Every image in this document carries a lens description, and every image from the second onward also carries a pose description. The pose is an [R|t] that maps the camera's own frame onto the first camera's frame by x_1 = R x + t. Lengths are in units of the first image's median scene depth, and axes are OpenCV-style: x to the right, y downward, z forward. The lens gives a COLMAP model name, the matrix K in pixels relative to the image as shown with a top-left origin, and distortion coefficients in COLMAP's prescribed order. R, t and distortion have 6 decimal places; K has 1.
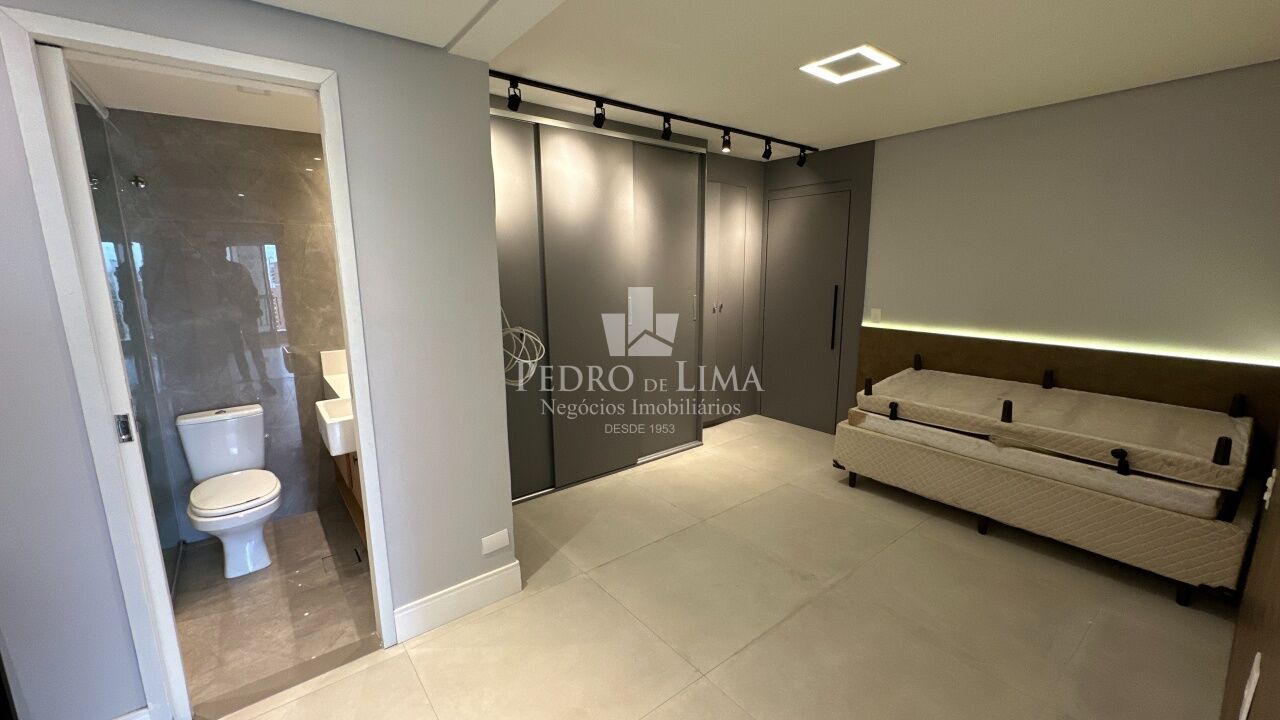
lens RADIAL K [[509.3, 0, 641.0], [0, 509.3, 360.8], [0, 0, 1]] dist [-0.003758, 0.000516]
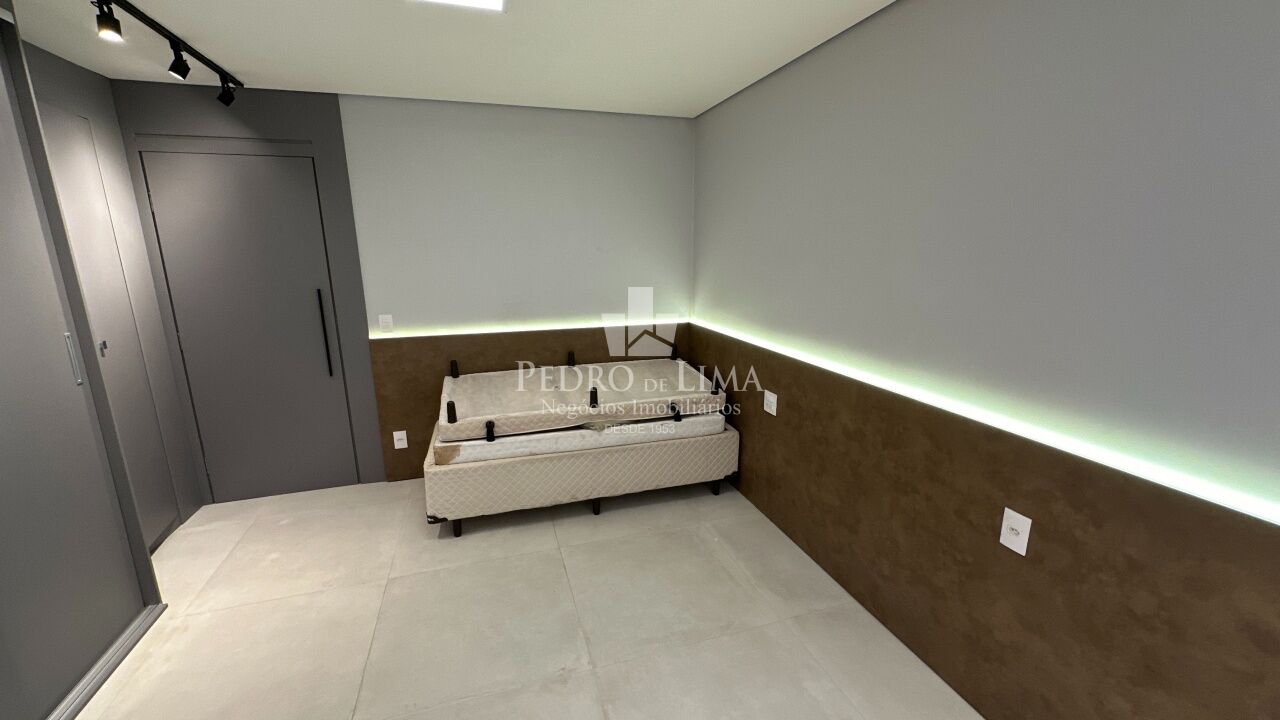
lens RADIAL K [[509.3, 0, 641.0], [0, 509.3, 360.8], [0, 0, 1]] dist [-0.003758, 0.000516]
pose [[0.353530, -0.202103, 0.913330, -0.184188], [0.176293, 0.973280, 0.147129, -0.102064], [-0.918661, 0.108999, 0.379713, 0.429419]]
